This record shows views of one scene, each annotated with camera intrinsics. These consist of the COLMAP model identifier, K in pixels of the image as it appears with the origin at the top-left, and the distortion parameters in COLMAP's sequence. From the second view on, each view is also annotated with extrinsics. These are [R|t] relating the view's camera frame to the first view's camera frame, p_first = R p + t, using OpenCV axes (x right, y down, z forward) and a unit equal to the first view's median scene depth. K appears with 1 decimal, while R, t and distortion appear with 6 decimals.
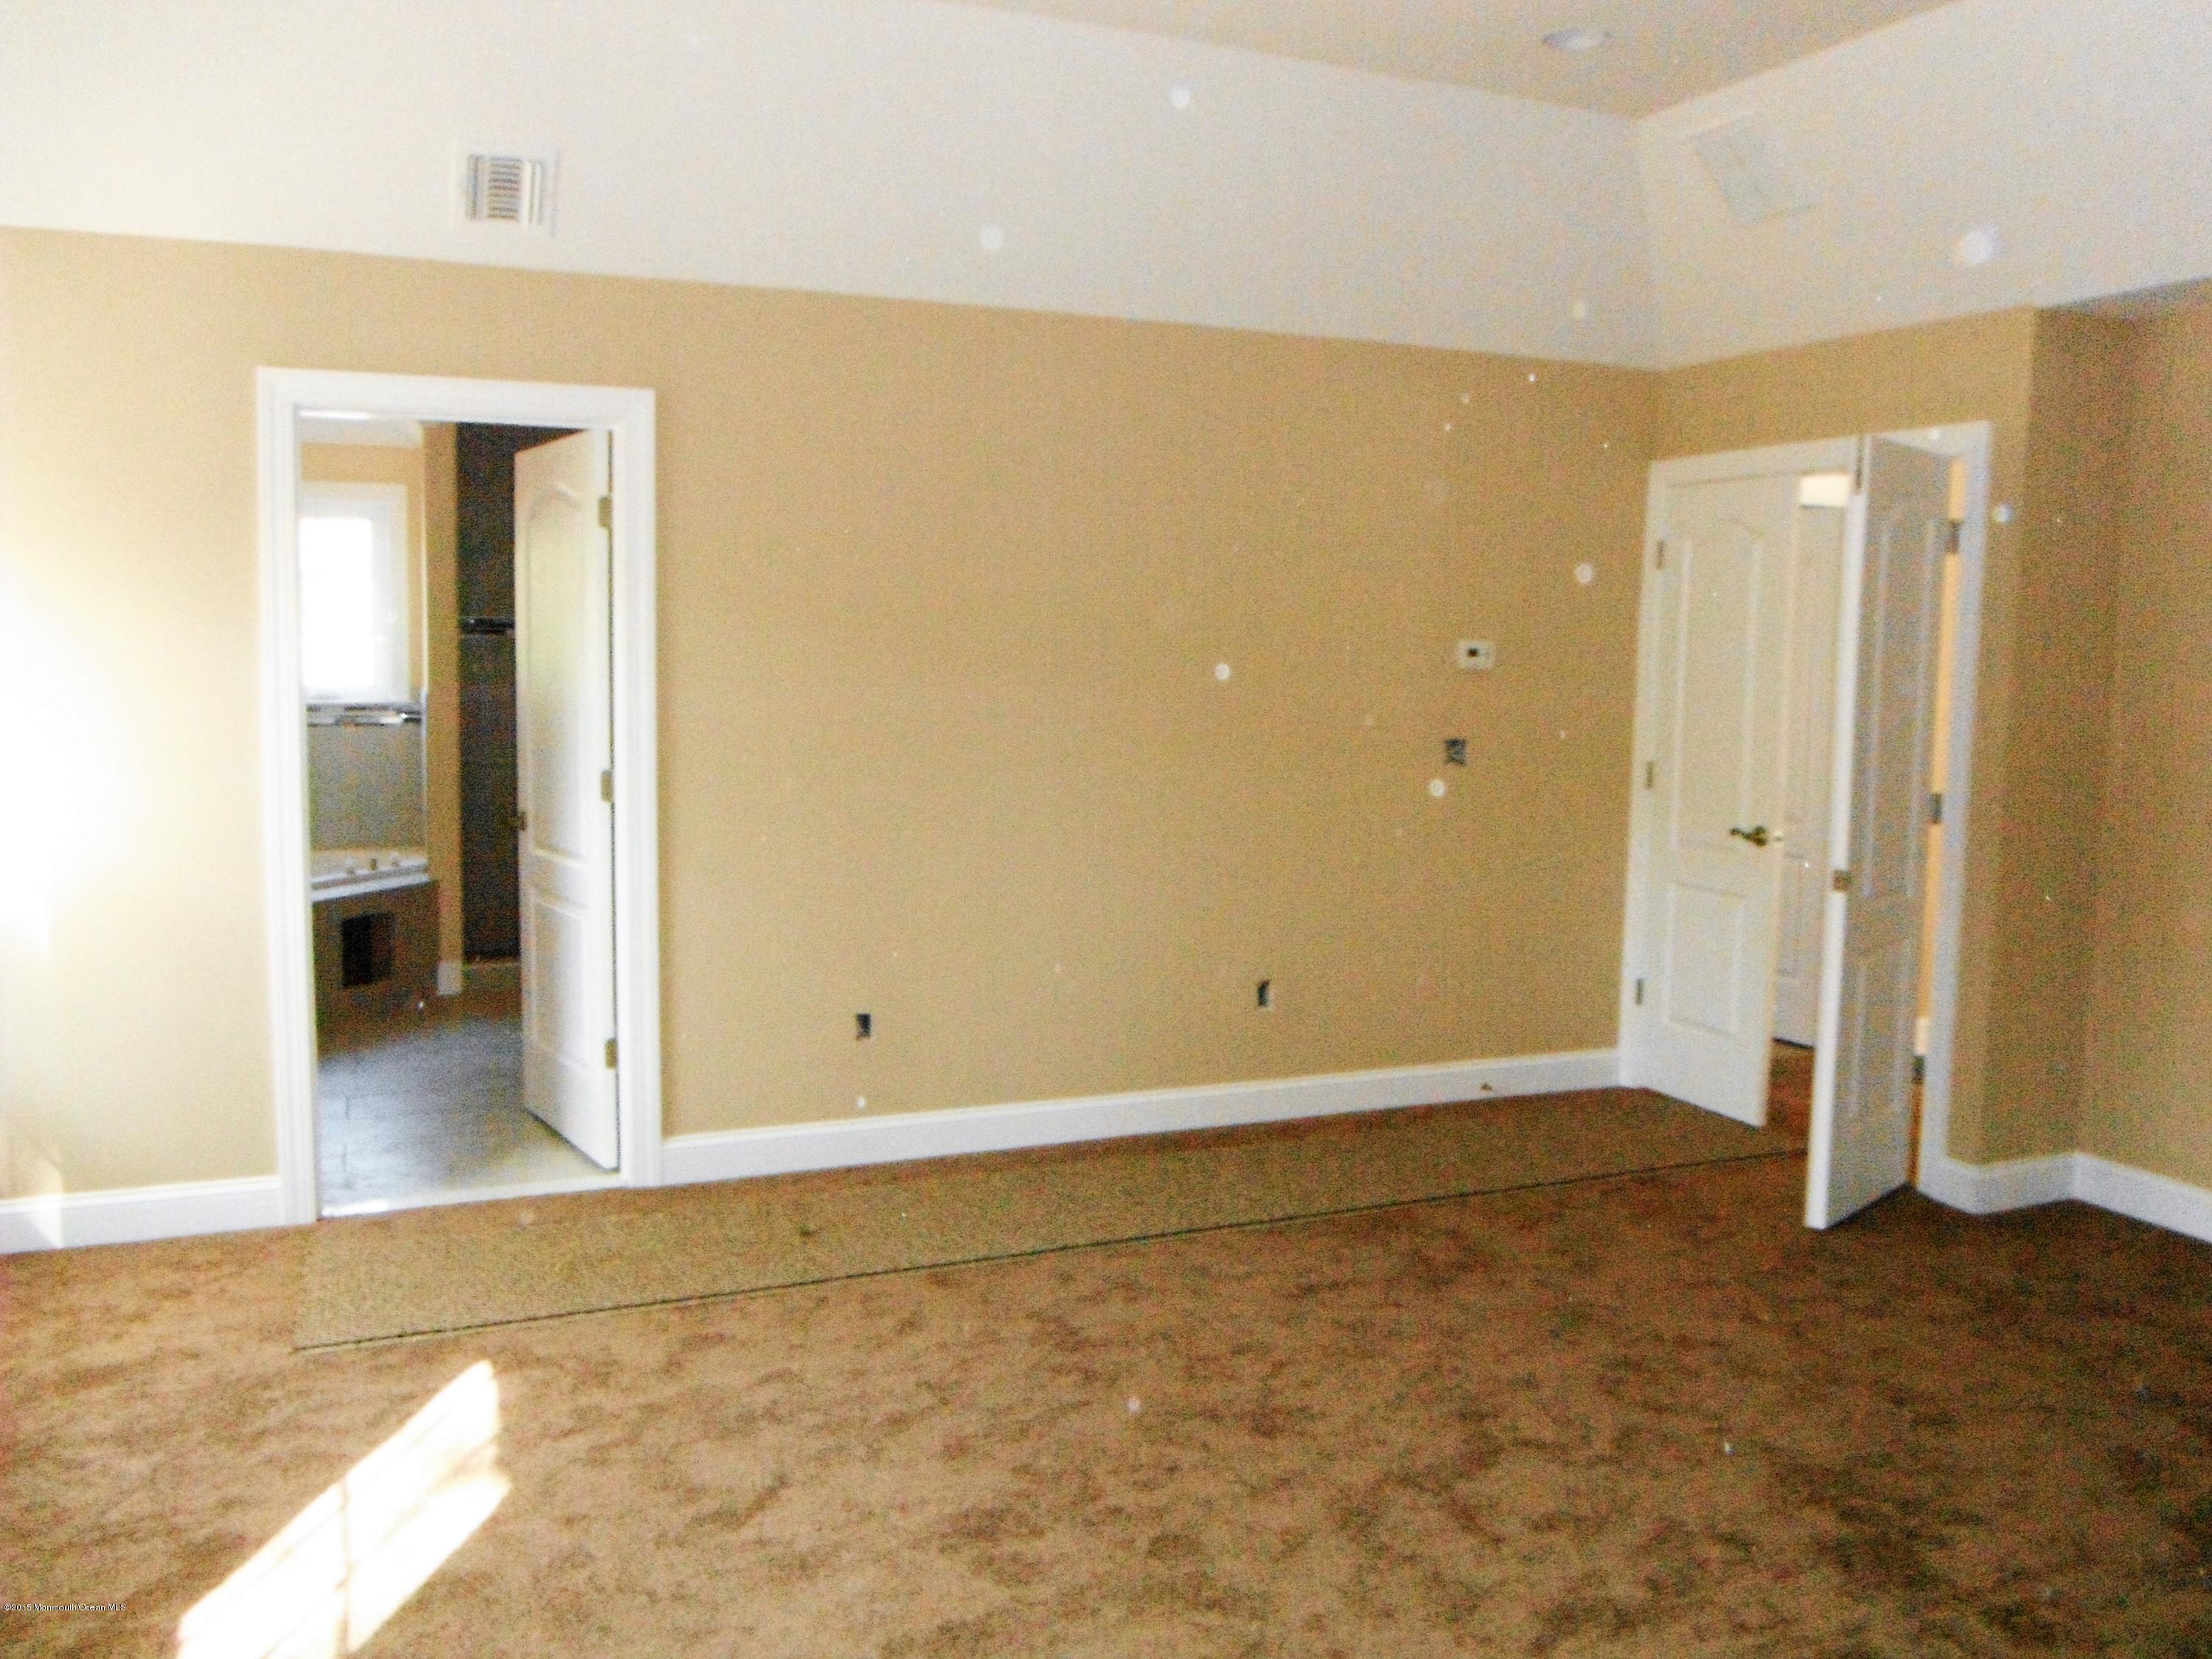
lens RADIAL K [[1791.0, 0, 1065.2], [0, 1791.0, 827.8], [0, 0, 1]] dist [-0.020176, -0.016129]
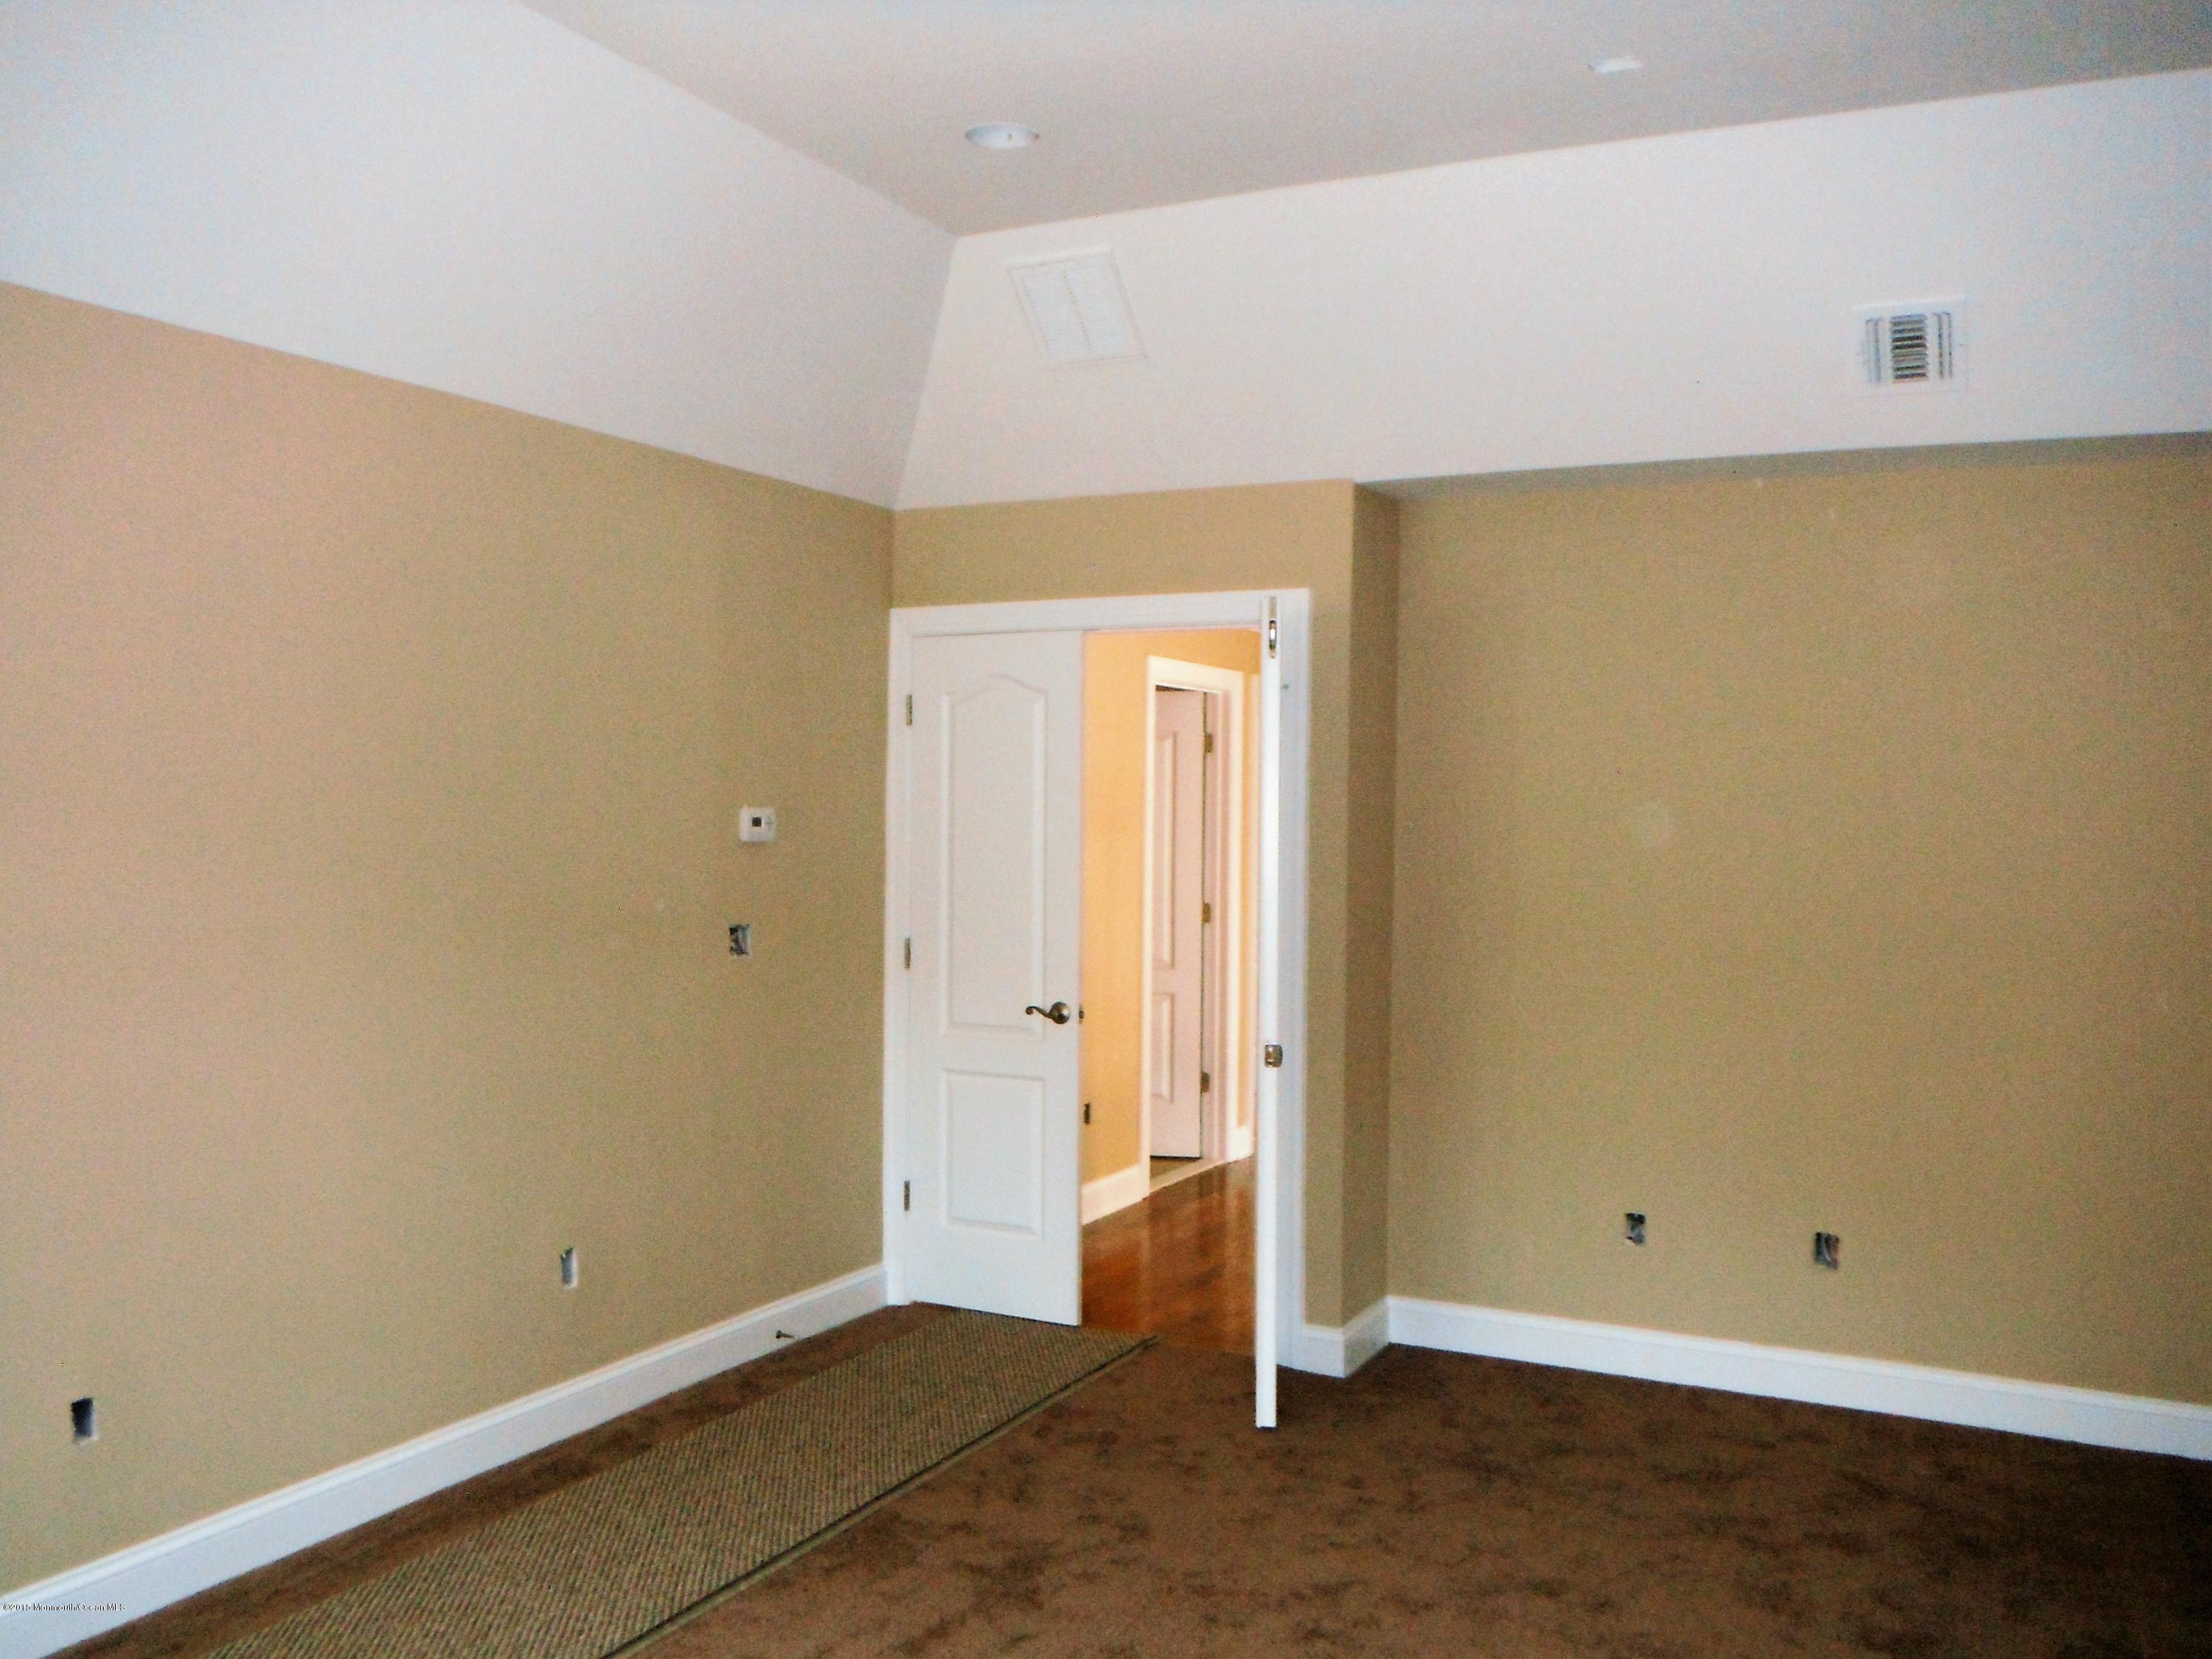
lens RADIAL K [[1932.2, 0, 1033.0], [0, 1932.2, 844.4], [0, 0, 1]] dist [0.002276, -0.074439]
pose [[0.766194, -0.021798, 0.642240, -0.273675], [0.069149, 0.996418, -0.048676, -0.035317], [-0.638878, 0.081706, 0.764957, 0.228744]]
